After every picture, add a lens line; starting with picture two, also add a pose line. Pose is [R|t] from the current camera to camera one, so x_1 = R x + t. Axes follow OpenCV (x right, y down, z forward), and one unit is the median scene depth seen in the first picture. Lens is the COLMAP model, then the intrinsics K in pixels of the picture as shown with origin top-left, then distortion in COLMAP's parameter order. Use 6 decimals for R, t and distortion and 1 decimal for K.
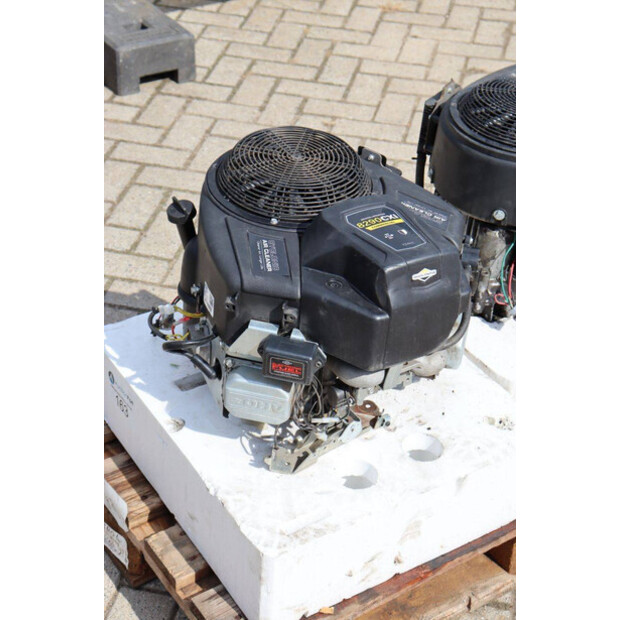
lens RADIAL K [[1198.8, 0, 310.0], [0, 1198.8, 310.0], [0, 0, 1]] dist [0.271236, 0.203346]
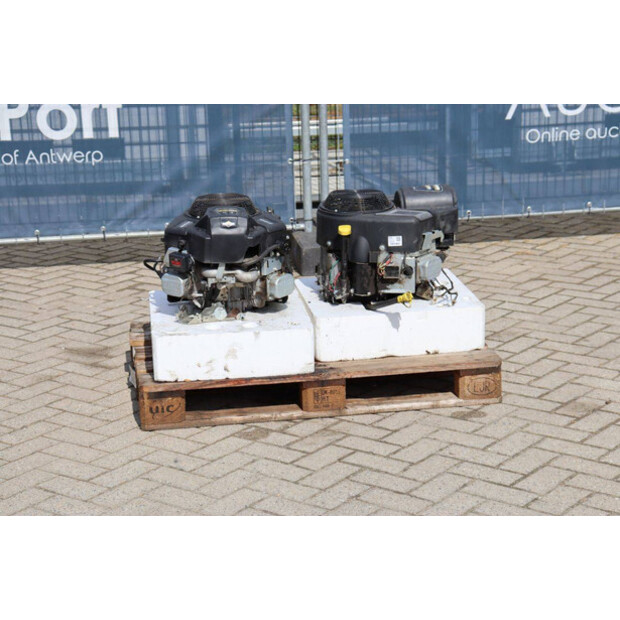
lens RADIAL K [[1437.6, 0, 310.0], [0, 1437.6, 310.0], [0, 0, 1]] dist [0.422281, 0.219070]
pose [[0.900997, 0.041507, -0.431835, 1.224410], [-0.188591, 0.933911, -0.303717, 0.801017], [0.390689, 0.355088, 0.849279, -1.092391]]
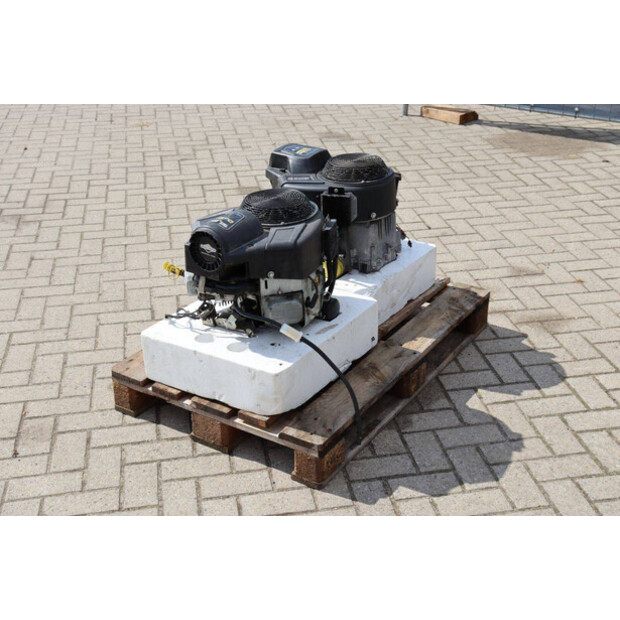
lens RADIAL K [[874.5, 0, 310.0], [0, 874.5, 310.0], [0, 0, 1]] dist [0.053897, 0.077482]
pose [[-0.921524, 0.135794, -0.363804, 0.663545], [-0.248524, 0.513626, 0.821233, -1.233819], [0.298378, 0.847200, -0.439570, 1.802053]]
